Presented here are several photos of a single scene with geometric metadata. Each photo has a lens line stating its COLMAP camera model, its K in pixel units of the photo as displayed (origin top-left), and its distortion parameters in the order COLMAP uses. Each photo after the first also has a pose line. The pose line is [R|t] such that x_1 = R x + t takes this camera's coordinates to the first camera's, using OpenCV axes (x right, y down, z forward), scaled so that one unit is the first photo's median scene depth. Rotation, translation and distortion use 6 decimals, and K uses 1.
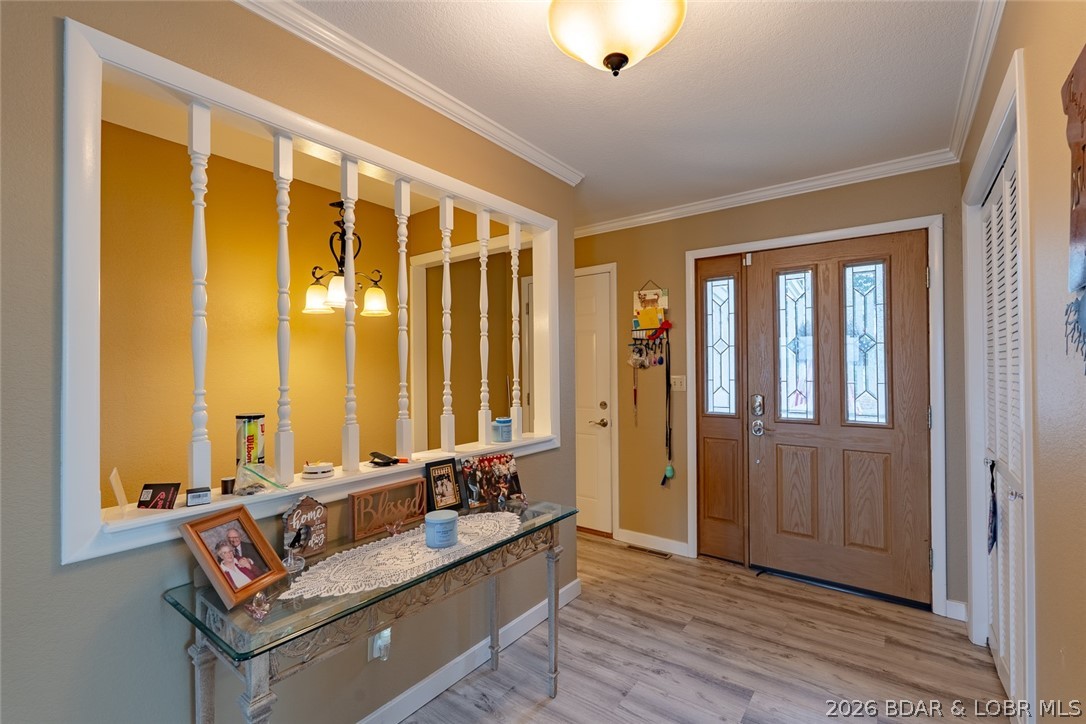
lens RADIAL K [[483.2, 0, 544.4], [0, 483.2, 363.5], [0, 0, 1]] dist [-0.001040, -0.000183]
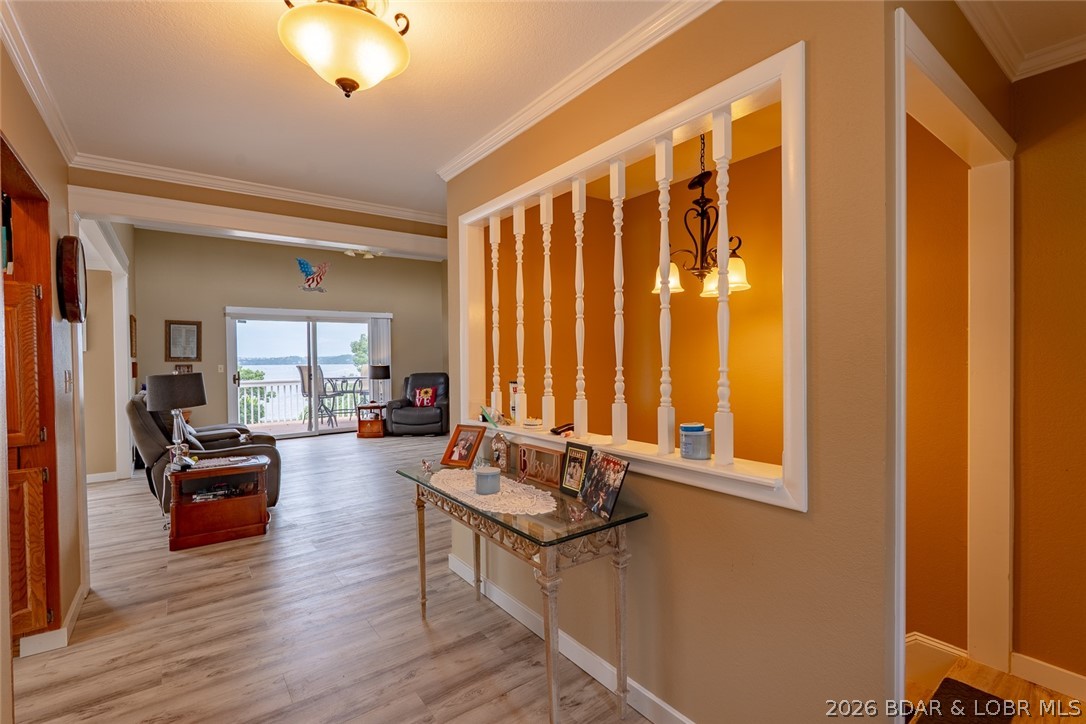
lens RADIAL K [[483.2, 0, 518.2], [0, 483.2, 358.1], [0, 0, 1]] dist [-0.001040, -0.000183]
pose [[-0.266211, 0.023796, -0.963621, 0.781532], [0.017421, 0.999651, 0.019873, -0.001396], [0.963757, -0.011497, -0.266533, 1.135400]]
